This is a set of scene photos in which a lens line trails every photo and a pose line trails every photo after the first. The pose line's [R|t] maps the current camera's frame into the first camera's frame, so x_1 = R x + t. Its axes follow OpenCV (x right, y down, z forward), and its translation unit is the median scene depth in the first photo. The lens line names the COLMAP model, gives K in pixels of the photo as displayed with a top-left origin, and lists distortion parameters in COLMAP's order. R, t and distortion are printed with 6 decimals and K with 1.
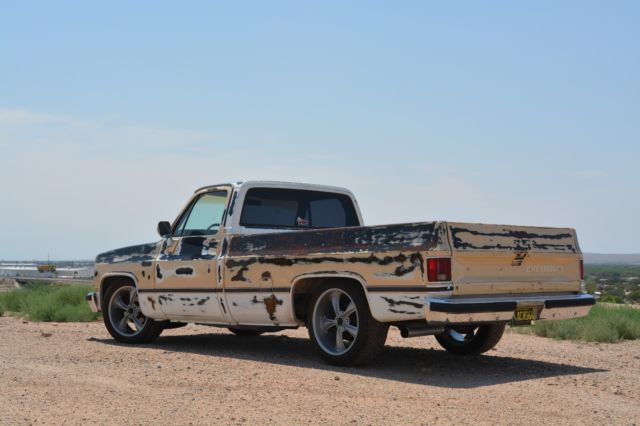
lens RADIAL K [[908.0, 0, 320.0], [0, 908.0, 213.0], [0, 0, 1]] dist [0.017194, -0.000877]
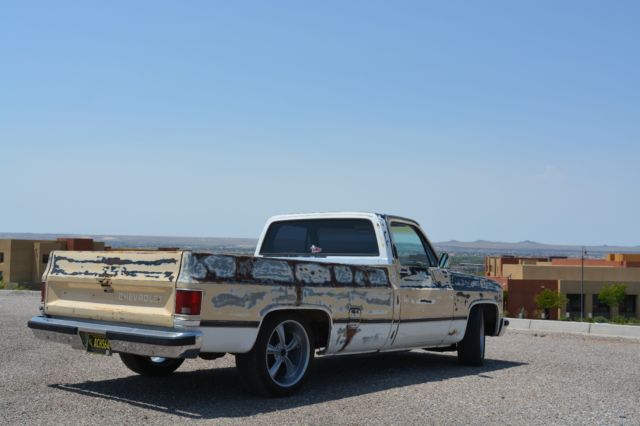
lens RADIAL K [[717.7, 0, 320.0], [0, 717.7, 213.0], [0, 0, 1]] dist [-0.017302, -0.001227]
pose [[0.159890, -0.075354, -0.984254, 0.972680], [0.032857, 0.996936, -0.070988, 0.032679], [0.986588, -0.020990, 0.161876, 1.044124]]
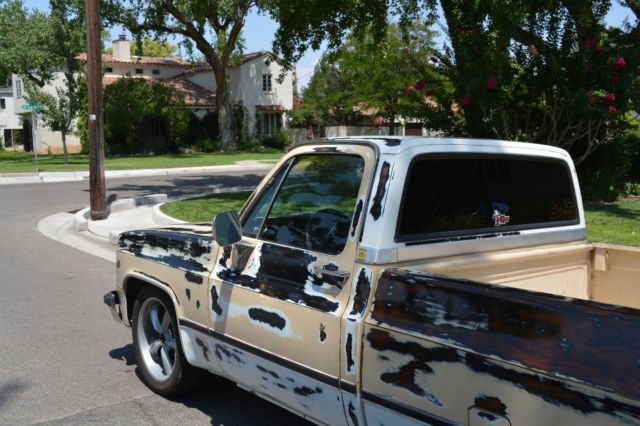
lens RADIAL K [[657.9, 0, 302.3], [0, 657.9, 214.0], [0, 0, 1]] dist [-0.047566, -0.005876]
pose [[0.998128, 0.034842, -0.050261, -0.133018], [-0.026701, 0.987646, 0.154411, -0.054167], [0.055020, -0.152780, 0.986727, 0.767821]]
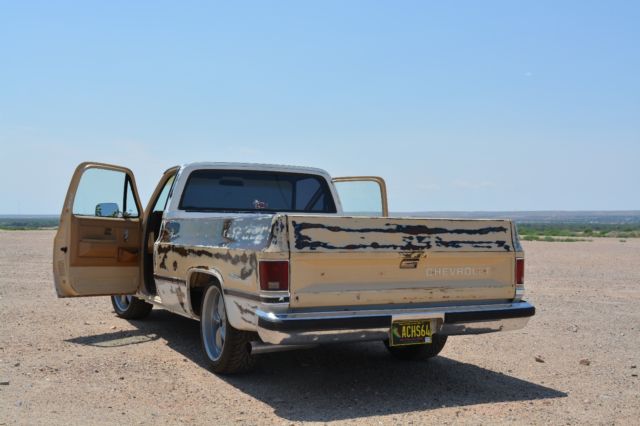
lens RADIAL K [[717.7, 0, 320.0], [0, 717.7, 213.0], [0, 0, 1]] dist [-0.017302, -0.001227]
pose [[0.960325, 0.012652, -0.278598, 0.300503], [-0.000285, 0.999015, 0.044383, -0.018129], [0.278885, -0.042542, 0.959382, 0.352052]]
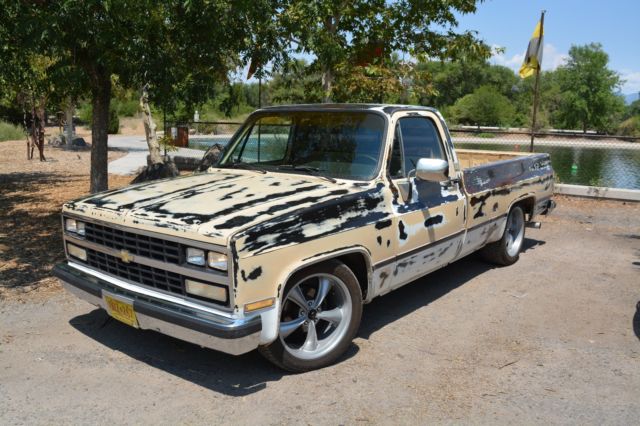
lens RADIAL K [[581.5, 0, 321.5], [0, 581.5, 236.6], [0, 0, 1]] dist [-0.116867, -0.003718]
pose [[-0.151288, -0.199182, 0.968214, -0.724924], [-0.058209, 0.979584, 0.192425, -0.015745], [-0.986774, -0.027248, -0.159793, 1.368210]]
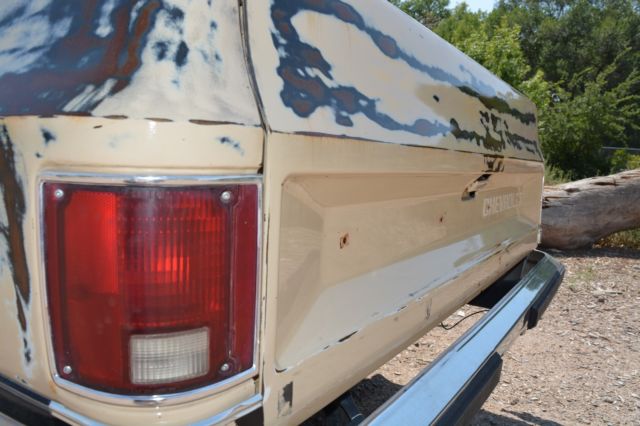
lens RADIAL K [[564.4, 0, 320.0], [0, 564.4, 213.0], [0, 0, 1]] dist [-0.098059, 0.000406]
pose [[0.953625, 0.024879, 0.299967, 0.112443], [-0.073612, 0.985593, 0.152276, 0.035404], [-0.291857, -0.167295, 0.941717, 0.804039]]
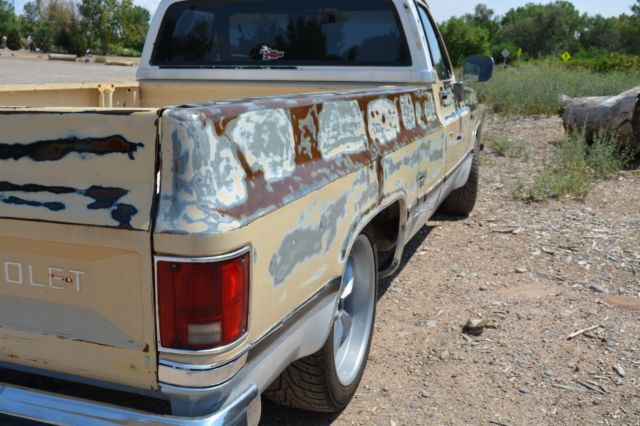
lens RADIAL K [[657.9, 0, 302.3], [0, 657.9, 214.0], [0, 0, 1]] dist [-0.047566, -0.005876]
pose [[0.464960, 0.203076, -0.861727, 0.441482], [0.055612, 0.964716, 0.257353, 0.002469], [0.883583, -0.167581, 0.437260, 0.982417]]
